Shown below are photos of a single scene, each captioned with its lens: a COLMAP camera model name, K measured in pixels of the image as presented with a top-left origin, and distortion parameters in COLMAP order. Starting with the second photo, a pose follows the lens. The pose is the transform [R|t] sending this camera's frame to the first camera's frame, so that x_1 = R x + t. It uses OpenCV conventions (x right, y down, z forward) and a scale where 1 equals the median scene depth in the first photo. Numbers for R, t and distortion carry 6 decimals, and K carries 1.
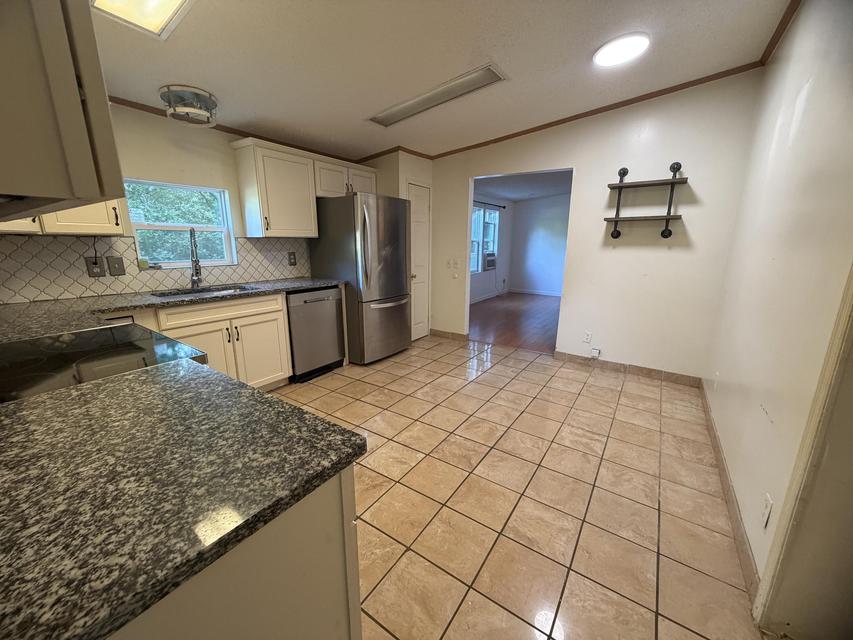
lens RADIAL K [[342.2, 0, 425.6], [0, 342.2, 318.4], [0, 0, 1]] dist [-0.000825, 0.000273]
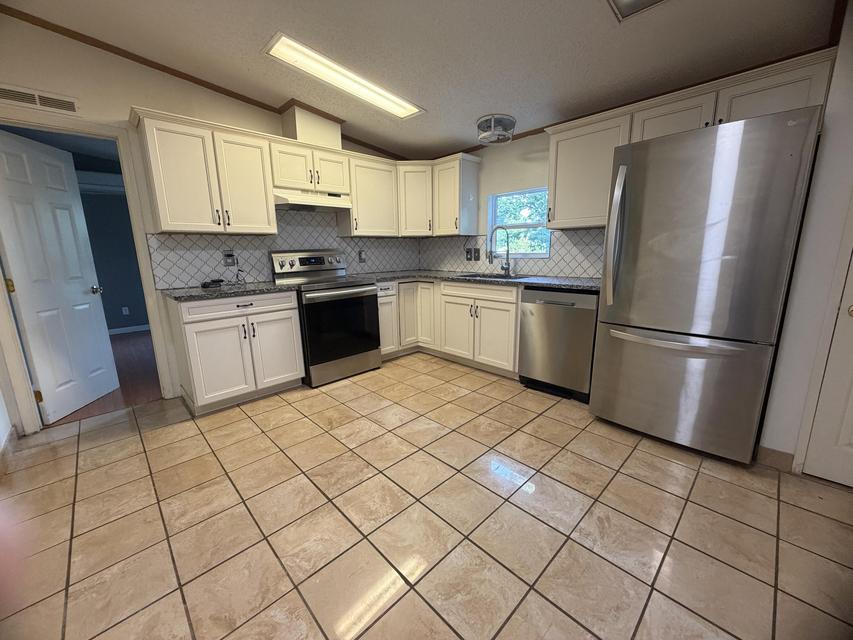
lens RADIAL K [[342.2, 0, 426.2], [0, 342.2, 322.0], [0, 0, 1]] dist [-0.000825, 0.000273]
pose [[-0.206756, 0.200337, -0.957662, 0.681527], [-0.199129, 0.949708, 0.241665, -0.184780], [0.957914, 0.240664, -0.156465, 1.058011]]
